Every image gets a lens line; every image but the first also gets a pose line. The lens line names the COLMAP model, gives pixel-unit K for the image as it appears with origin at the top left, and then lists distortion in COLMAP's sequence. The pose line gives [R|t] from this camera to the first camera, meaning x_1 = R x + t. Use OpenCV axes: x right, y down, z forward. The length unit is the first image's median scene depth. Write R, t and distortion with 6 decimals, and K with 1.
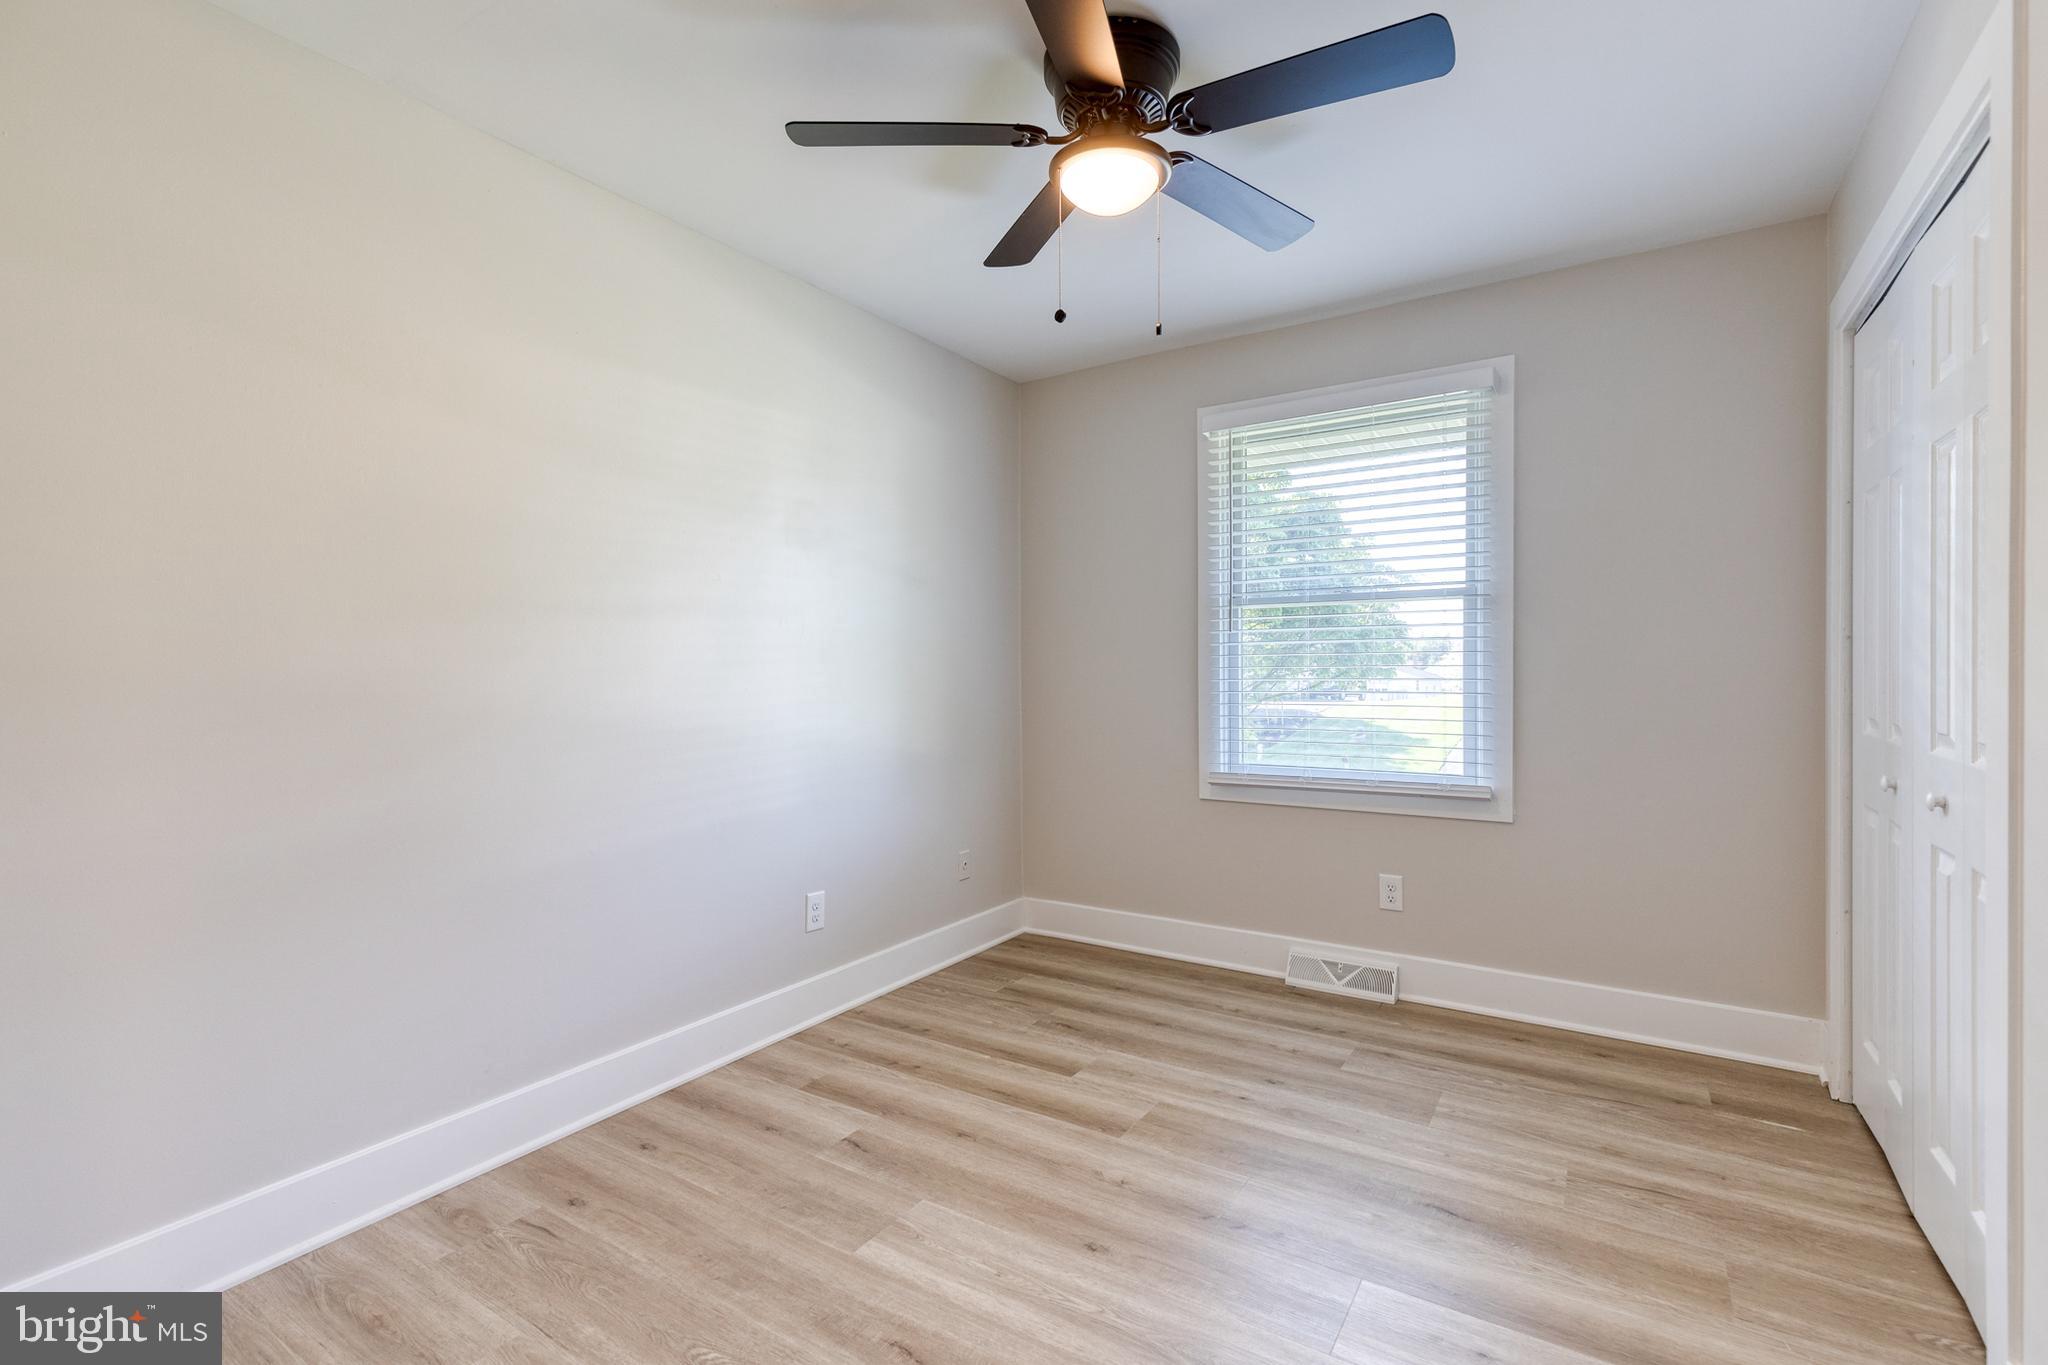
lens RADIAL K [[937.7, 0, 1045.9], [0, 937.7, 681.6], [0, 0, 1]] dist [0.011991, -0.000266]
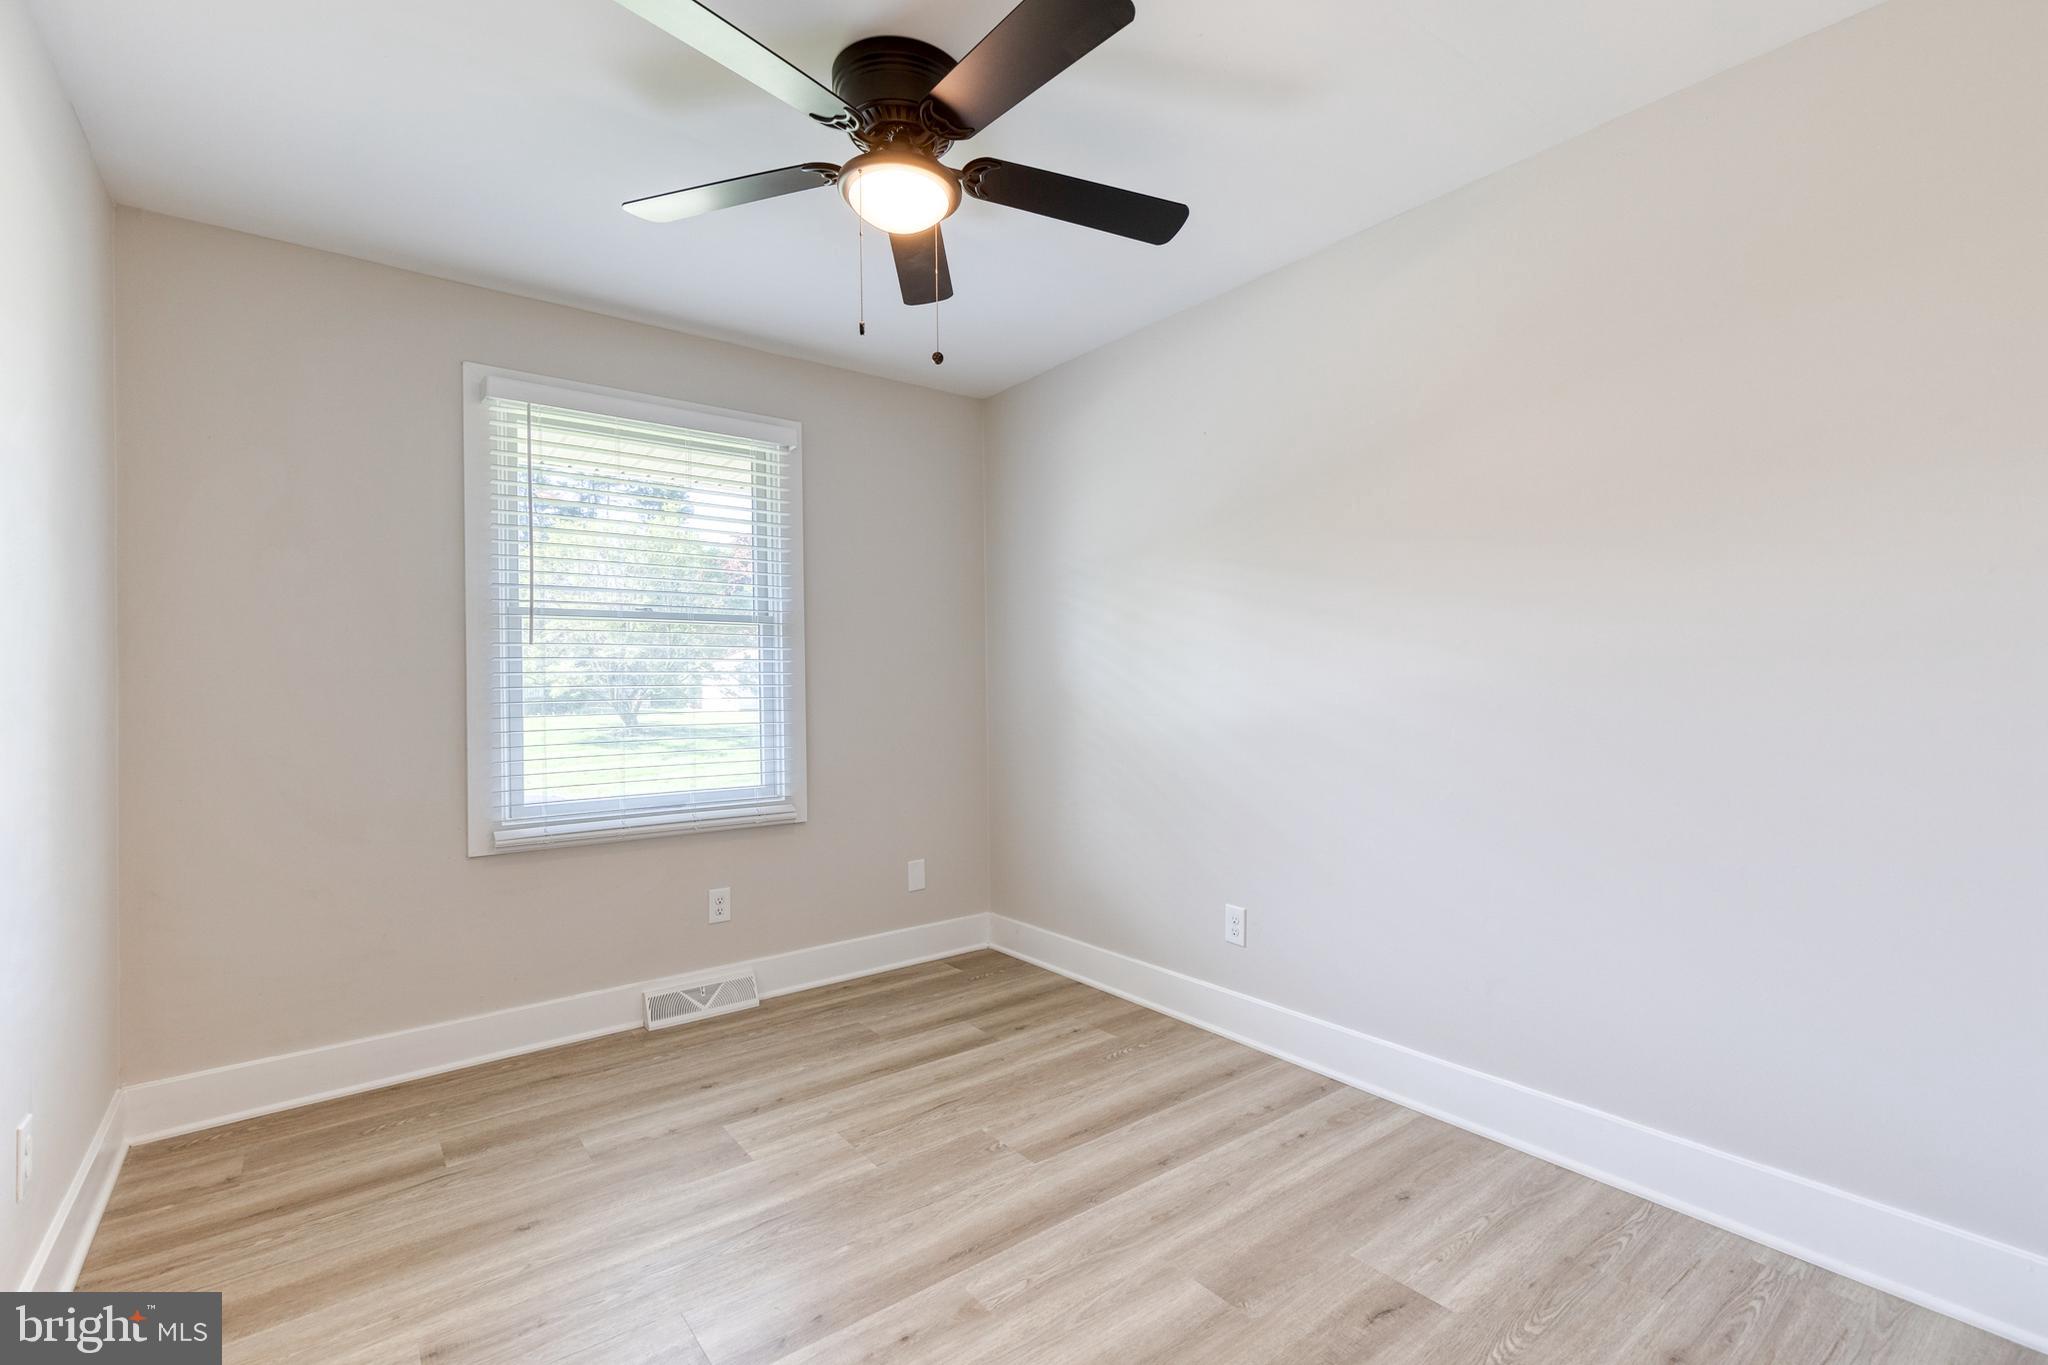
lens RADIAL K [[937.7, 0, 1045.9], [0, 937.7, 681.6], [0, 0, 1]] dist [0.011991, -0.000266]
pose [[0.318315, 0.001207, 0.947984, -0.497686], [0.018702, 0.999797, -0.007553, -0.006448], [-0.947801, 0.020134, 0.318227, 0.330028]]
